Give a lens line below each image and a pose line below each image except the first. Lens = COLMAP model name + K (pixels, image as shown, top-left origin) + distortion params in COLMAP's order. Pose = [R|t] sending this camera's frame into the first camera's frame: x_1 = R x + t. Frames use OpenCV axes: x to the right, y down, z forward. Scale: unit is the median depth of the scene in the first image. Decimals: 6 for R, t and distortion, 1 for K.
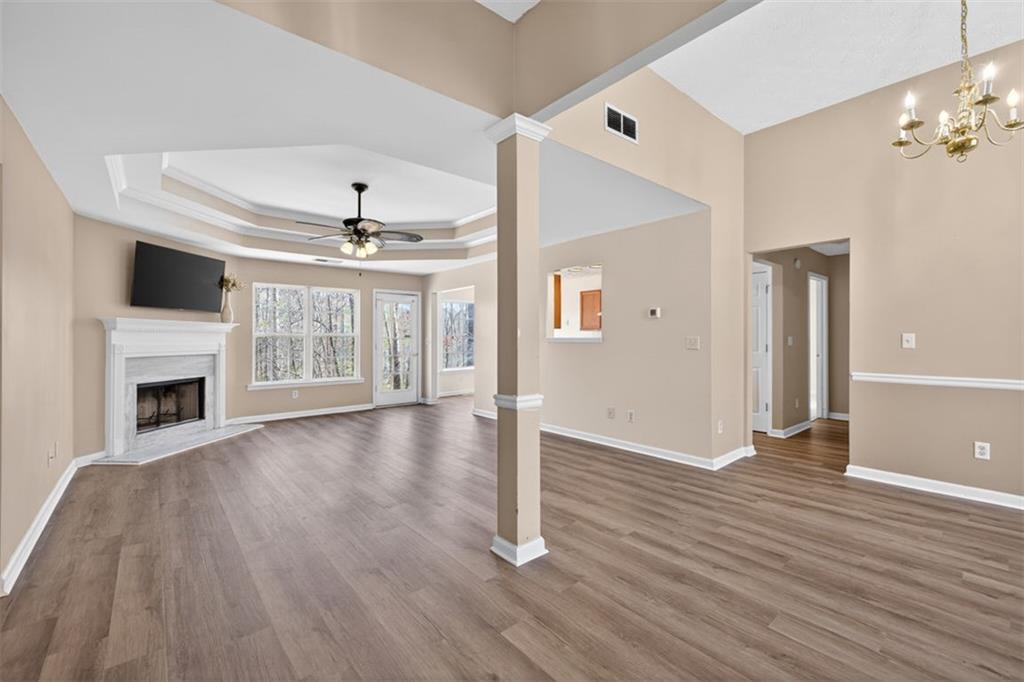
lens RADIAL K [[429.8, 0, 514.7], [0, 429.8, 330.5], [0, 0, 1]] dist [0.002239, 0.000303]
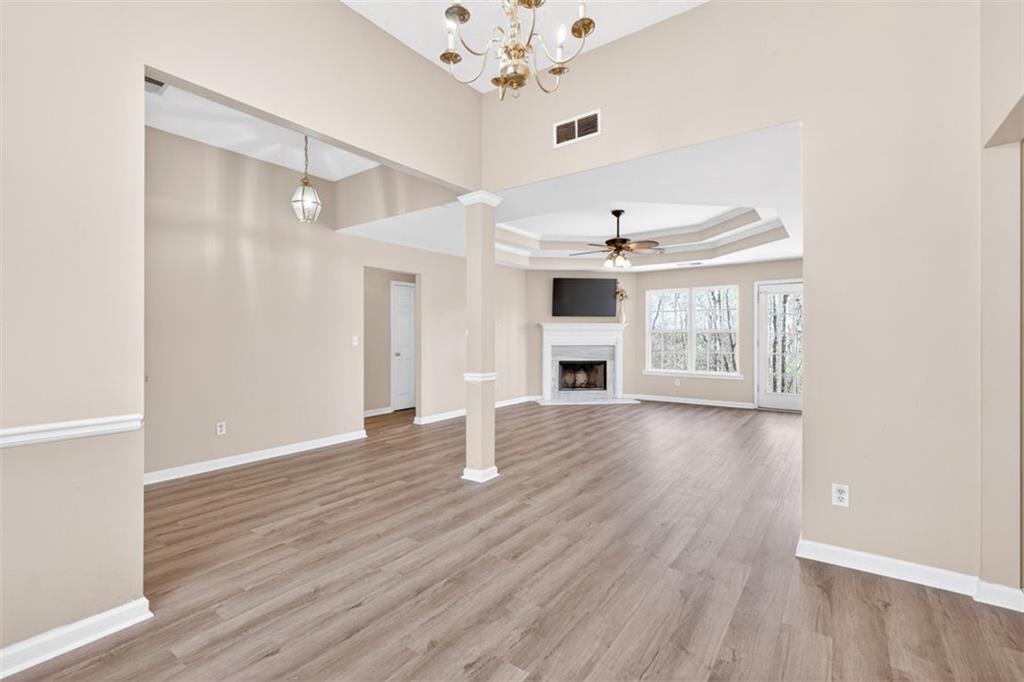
lens RADIAL K [[458.8, 0, 508.0], [0, 458.8, 328.6], [0, 0, 1]] dist [0.000888, 0.000100]
pose [[0.229235, -0.007983, -0.973338, 0.838717], [0.017939, 0.999831, -0.003976, -0.000854], [0.973206, -0.016549, 0.229340, 0.381530]]
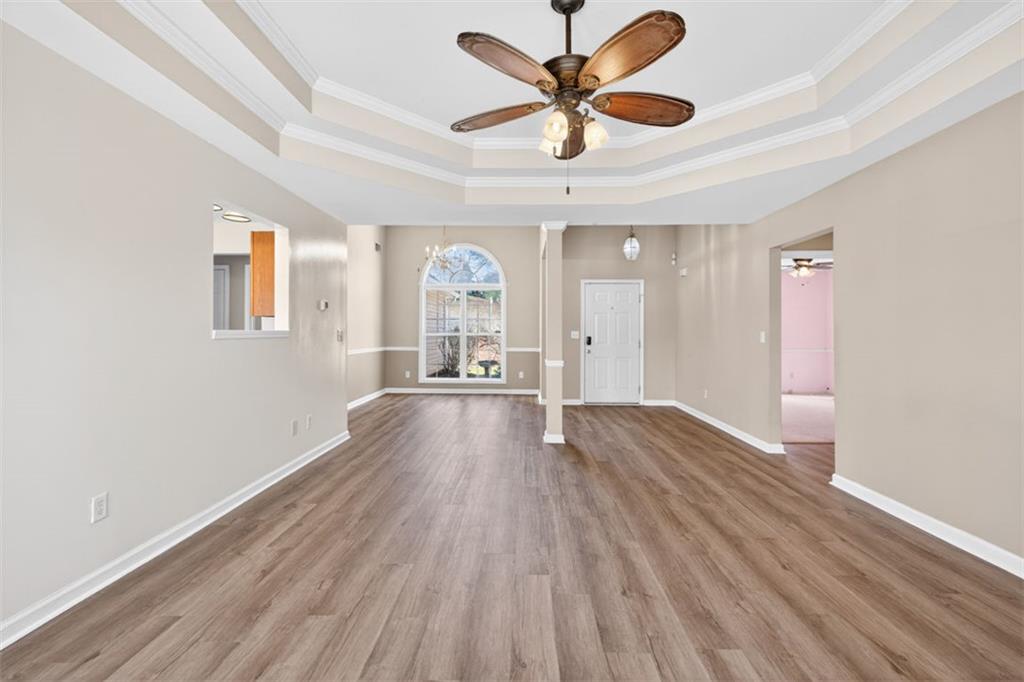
lens RADIAL K [[429.8, 0, 514.7], [0, 429.8, 330.5], [0, 0, 1]] dist [0.002239, 0.000303]
pose [[-0.744607, 0.001902, 0.667501, -0.603464], [-0.011701, 0.999805, -0.015901, 0.024378], [-0.667401, -0.019650, -0.744439, 1.345529]]
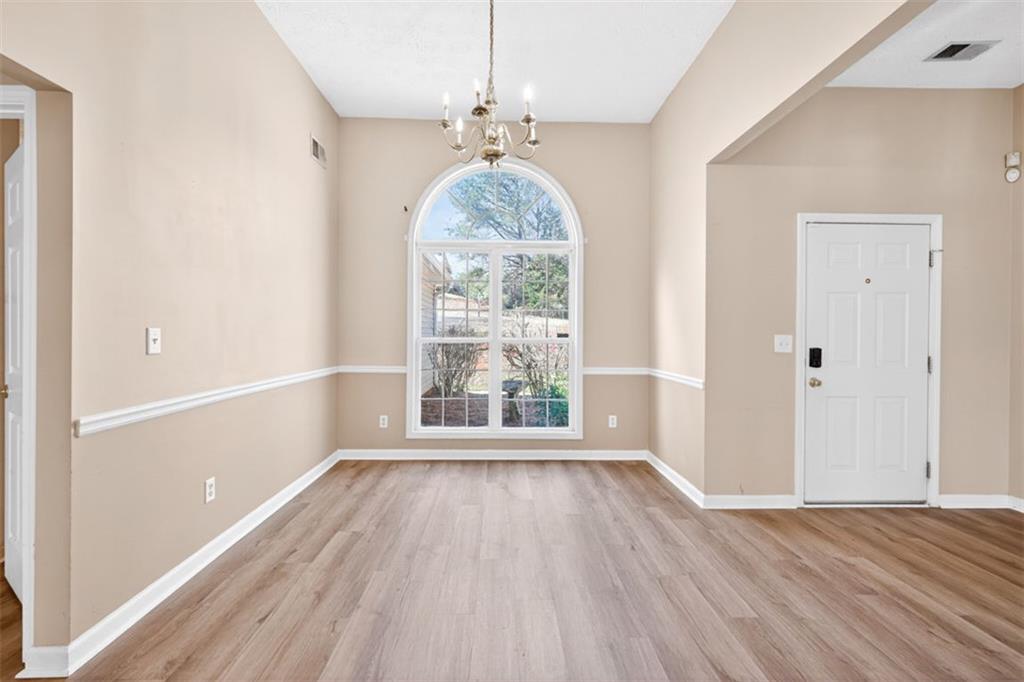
lens RADIAL K [[445.5, 0, 507.2], [0, 445.5, 336.0], [0, 0, 1]] dist [0.003217, 0.000264]
pose [[-0.771220, -0.004897, 0.636550, 0.145228], [-0.012823, 0.999887, -0.007844, 0.012177], [-0.636440, -0.014212, -0.771195, 0.853718]]
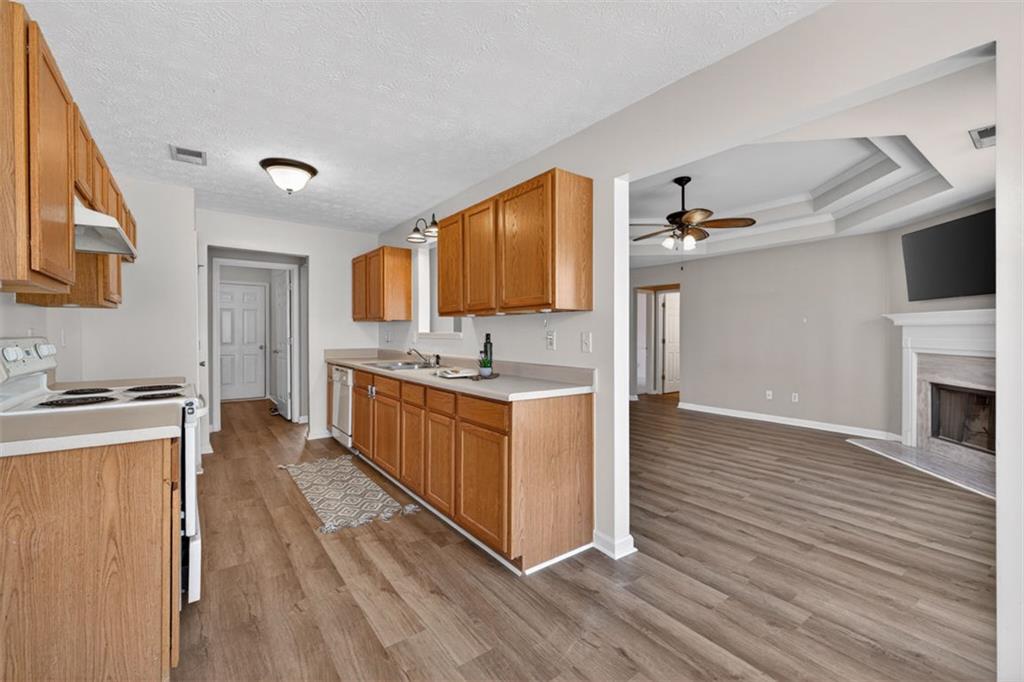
lens RADIAL K [[422.3, 0, 509.9], [0, 422.3, 334.4], [0, 0, 1]] dist [-0.000367, 0.000033]
pose [[-0.997558, -0.000760, 0.069842, -0.033288], [-0.001975, 0.999848, -0.017323, 0.038068], [-0.069818, -0.017418, -0.997408, 1.949516]]
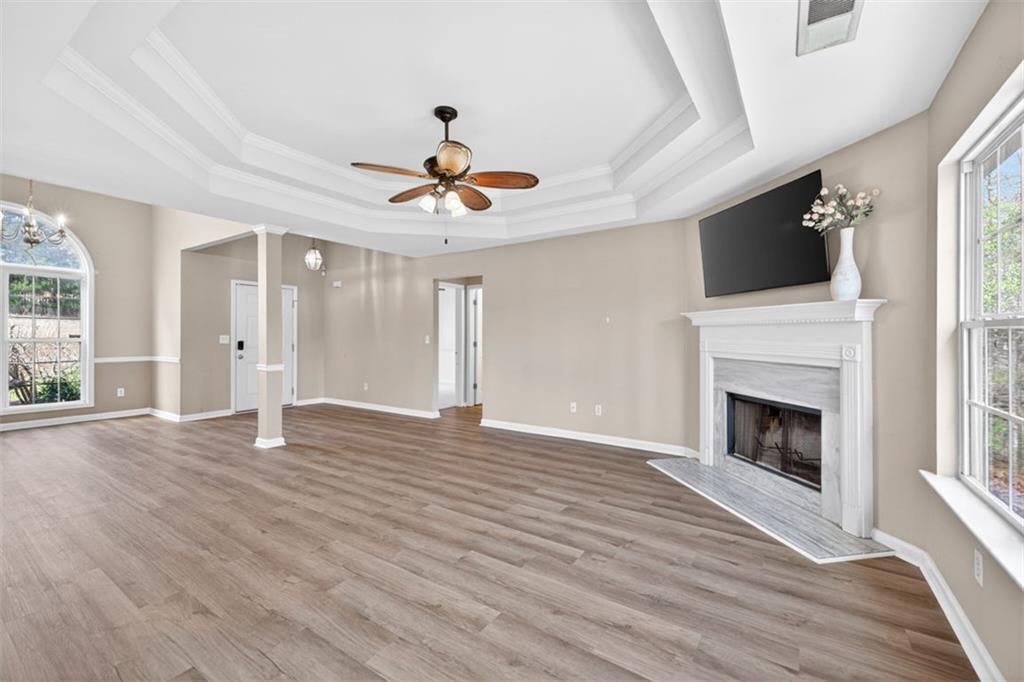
lens RADIAL K [[422.3, 0, 509.9], [0, 422.3, 334.4], [0, 0, 1]] dist [-0.000367, 0.000033]
pose [[-0.963701, 0.001297, -0.266980, -0.273089], [0.006850, 0.999779, -0.019867, 0.030362], [0.266895, -0.020975, -0.963497, 1.633094]]
